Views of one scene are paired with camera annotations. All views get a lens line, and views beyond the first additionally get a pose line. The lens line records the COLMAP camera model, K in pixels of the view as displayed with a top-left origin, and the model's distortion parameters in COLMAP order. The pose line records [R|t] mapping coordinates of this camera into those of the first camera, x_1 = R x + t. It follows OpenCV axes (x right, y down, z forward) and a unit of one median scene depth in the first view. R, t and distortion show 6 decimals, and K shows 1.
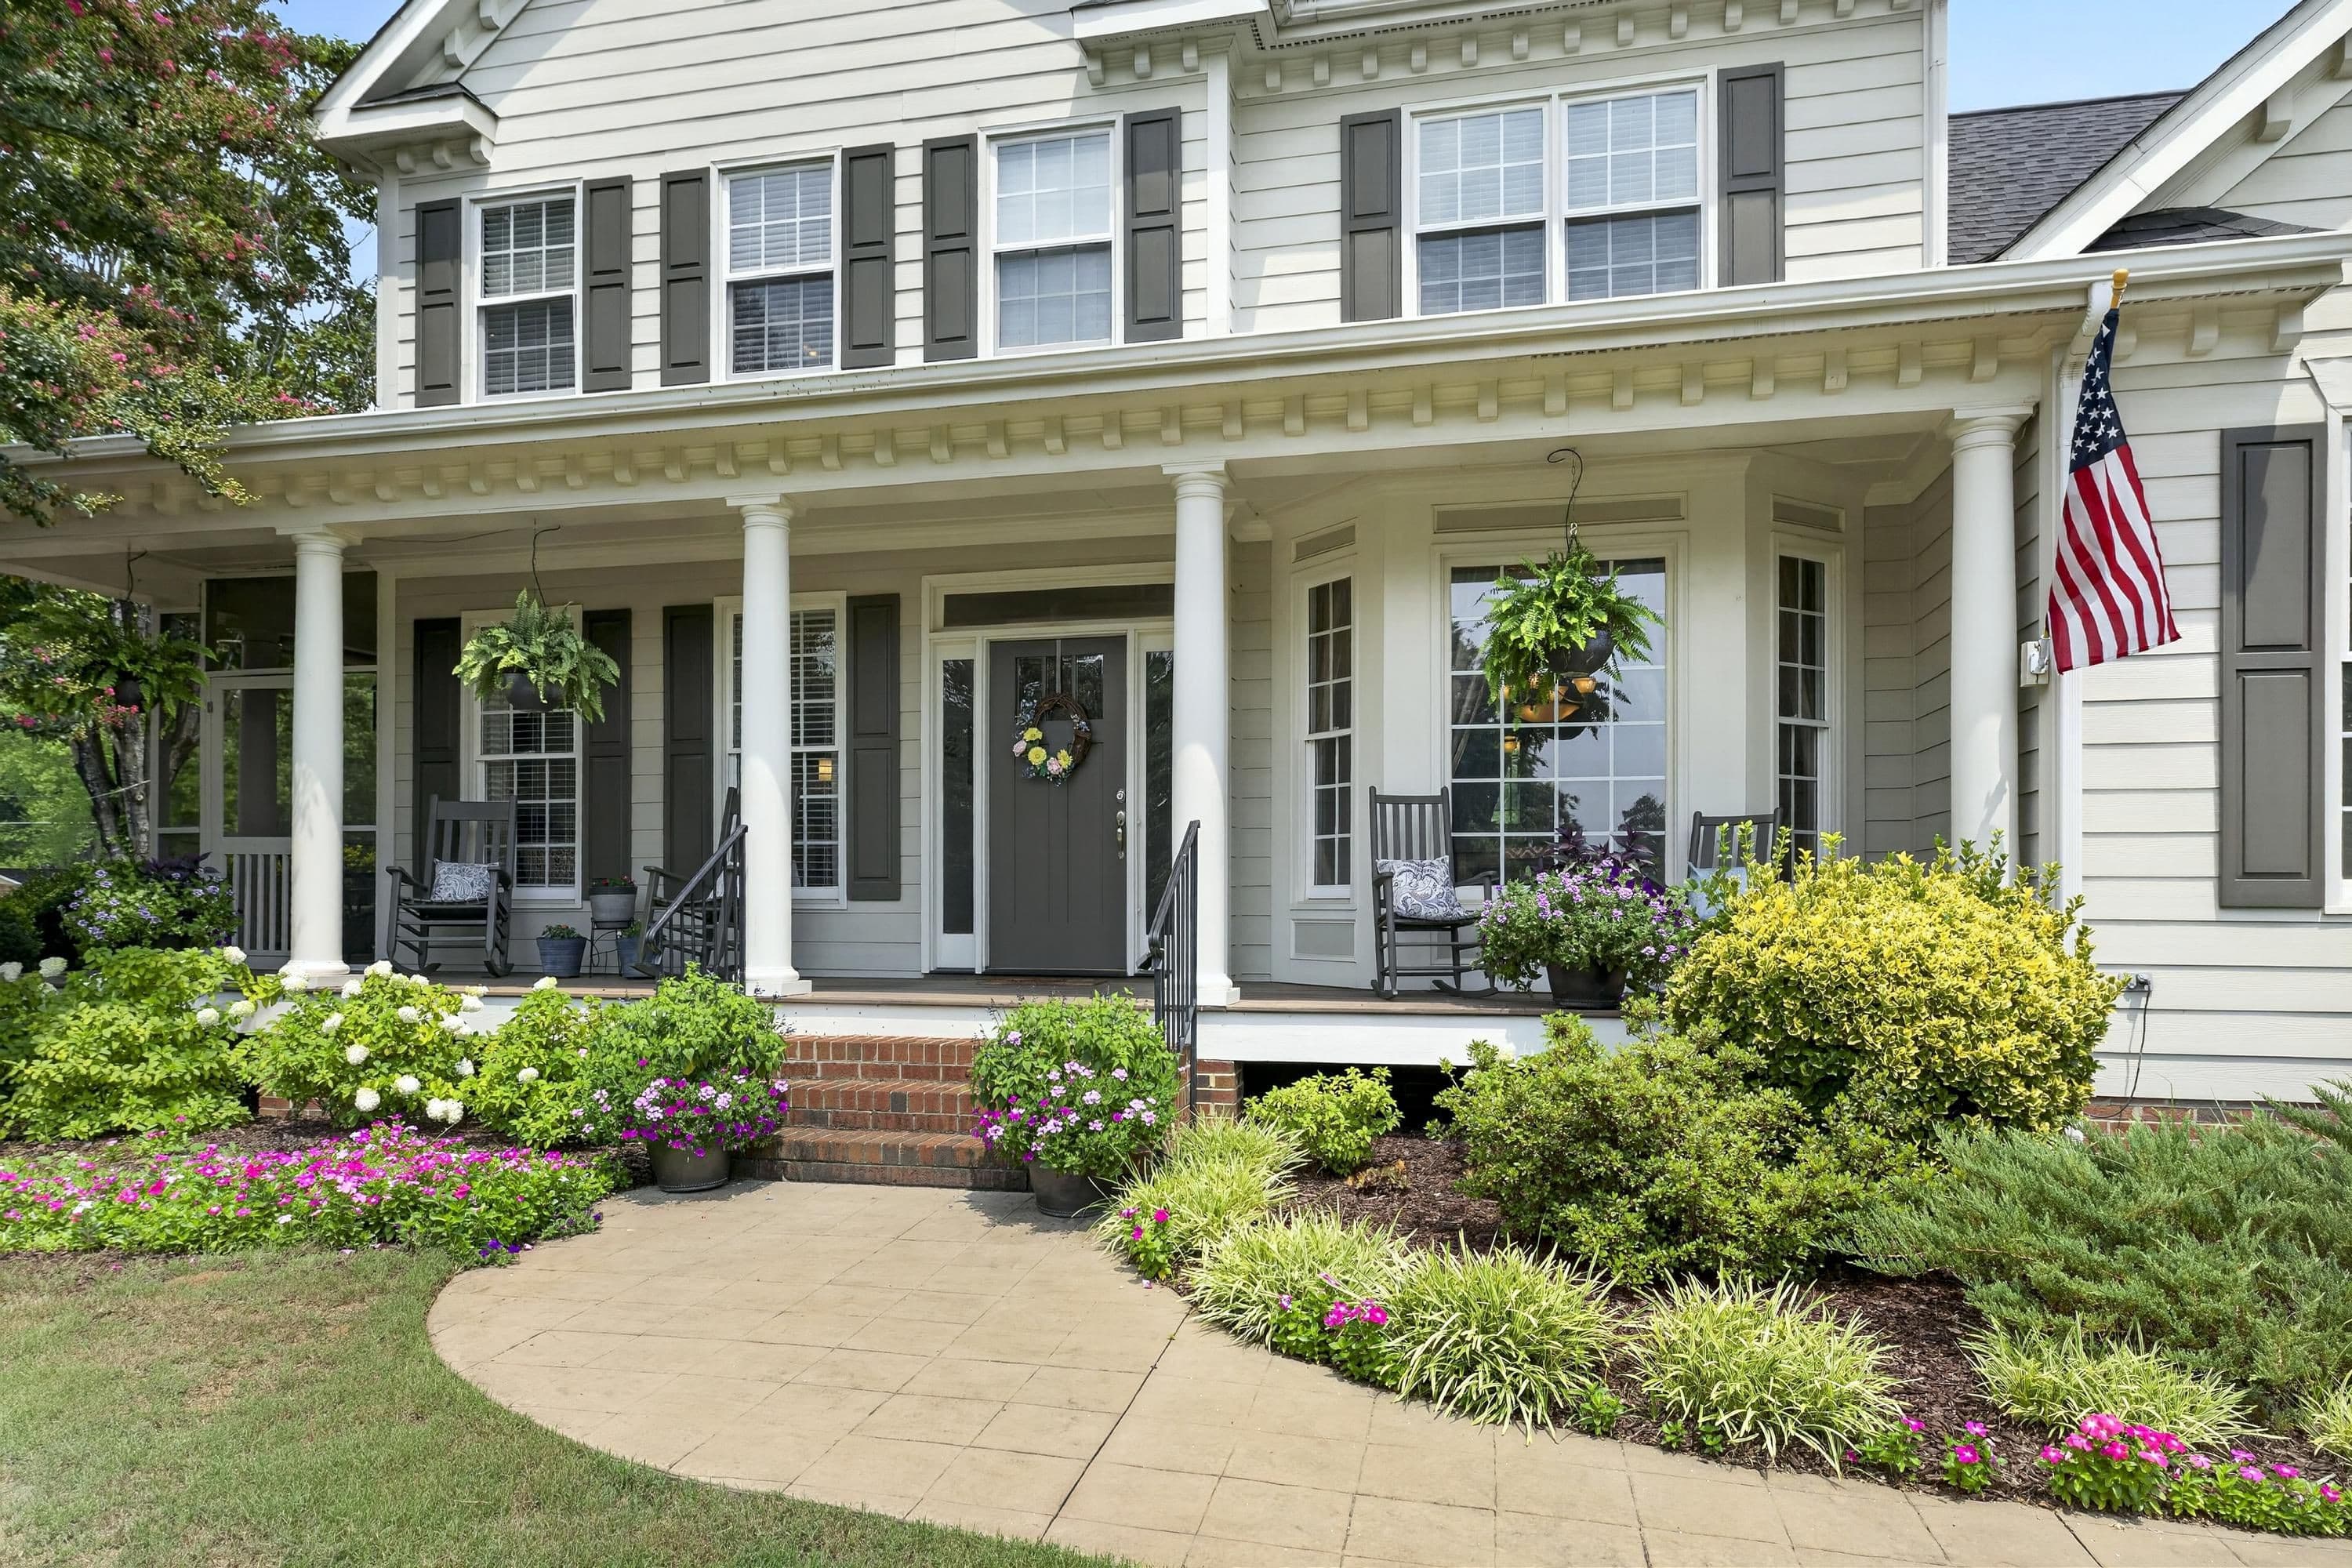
lens RADIAL K [[1562.8, 0, 1152.0], [0, 1562.8, 896.1], [0, 0, 1]] dist [0.000293, 0.001640]
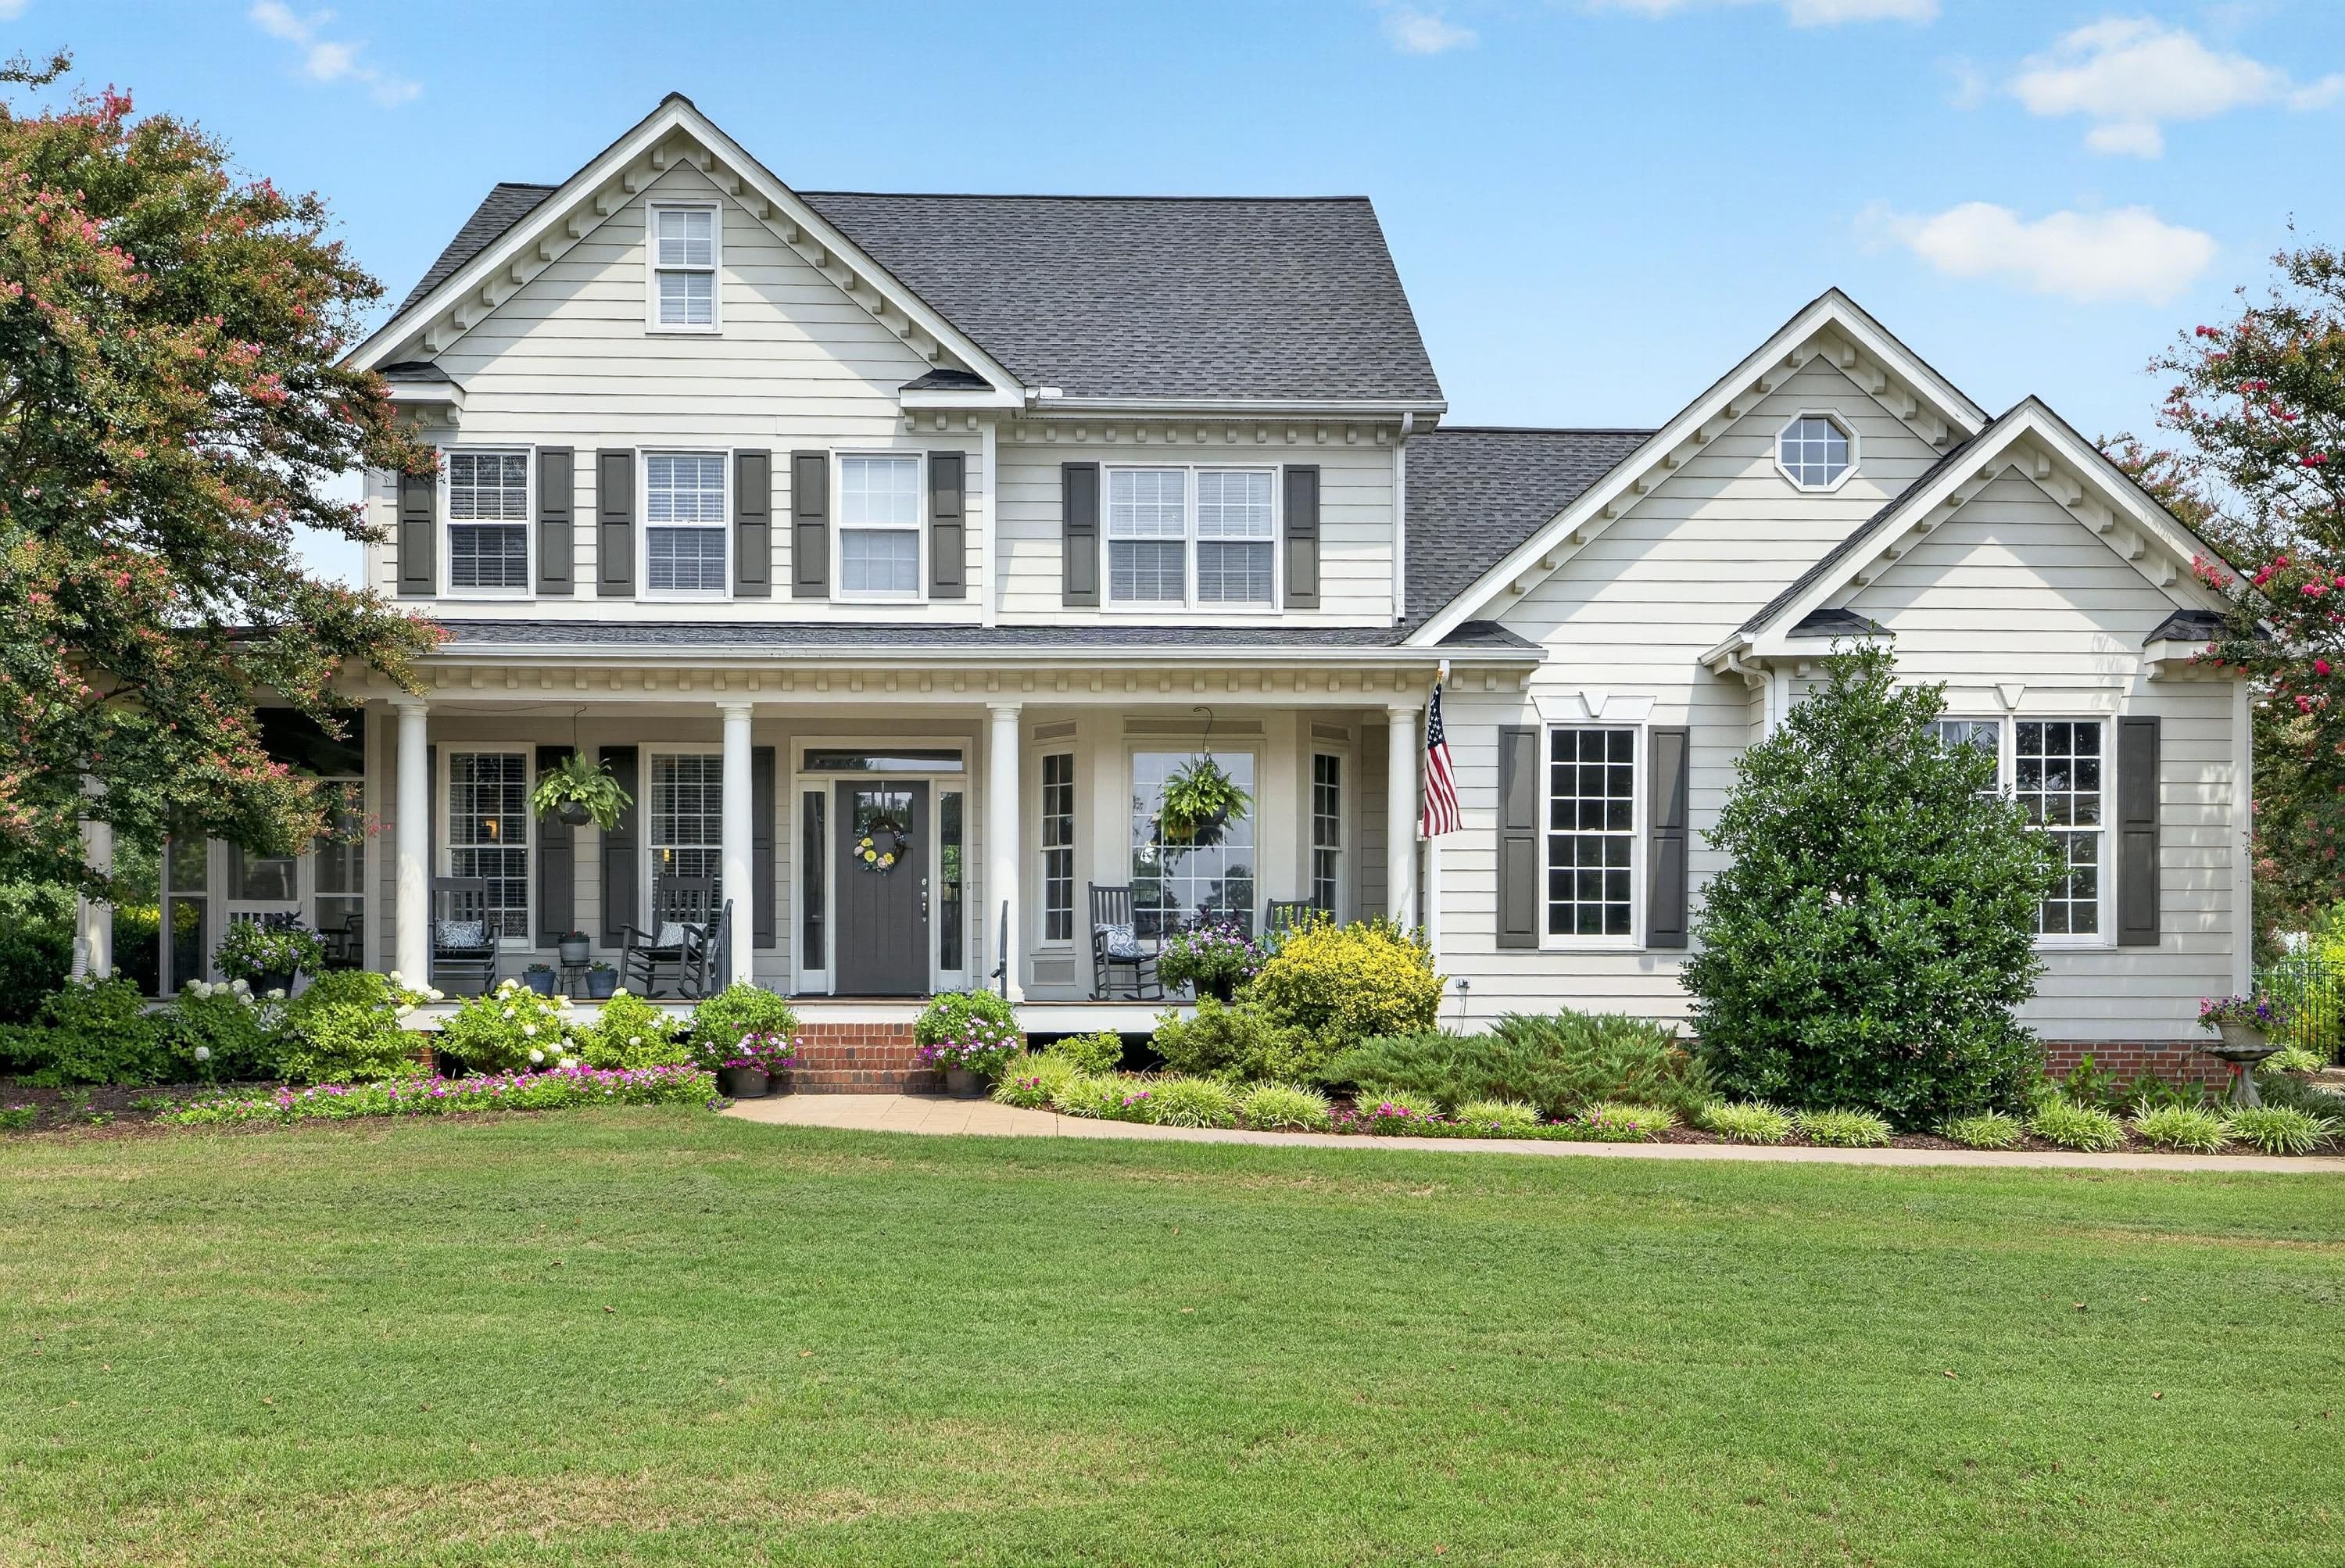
lens RADIAL K [[1819.3, 0, 1173.3], [0, 1819.3, 1004.5], [0, 0, 1]] dist [0.002720, -0.000286]
pose [[0.963329, -0.002545, 0.268313, -0.298389], [-0.001467, 0.999890, 0.014751, 0.034736], [-0.268321, -0.014604, 0.963219, -0.921354]]
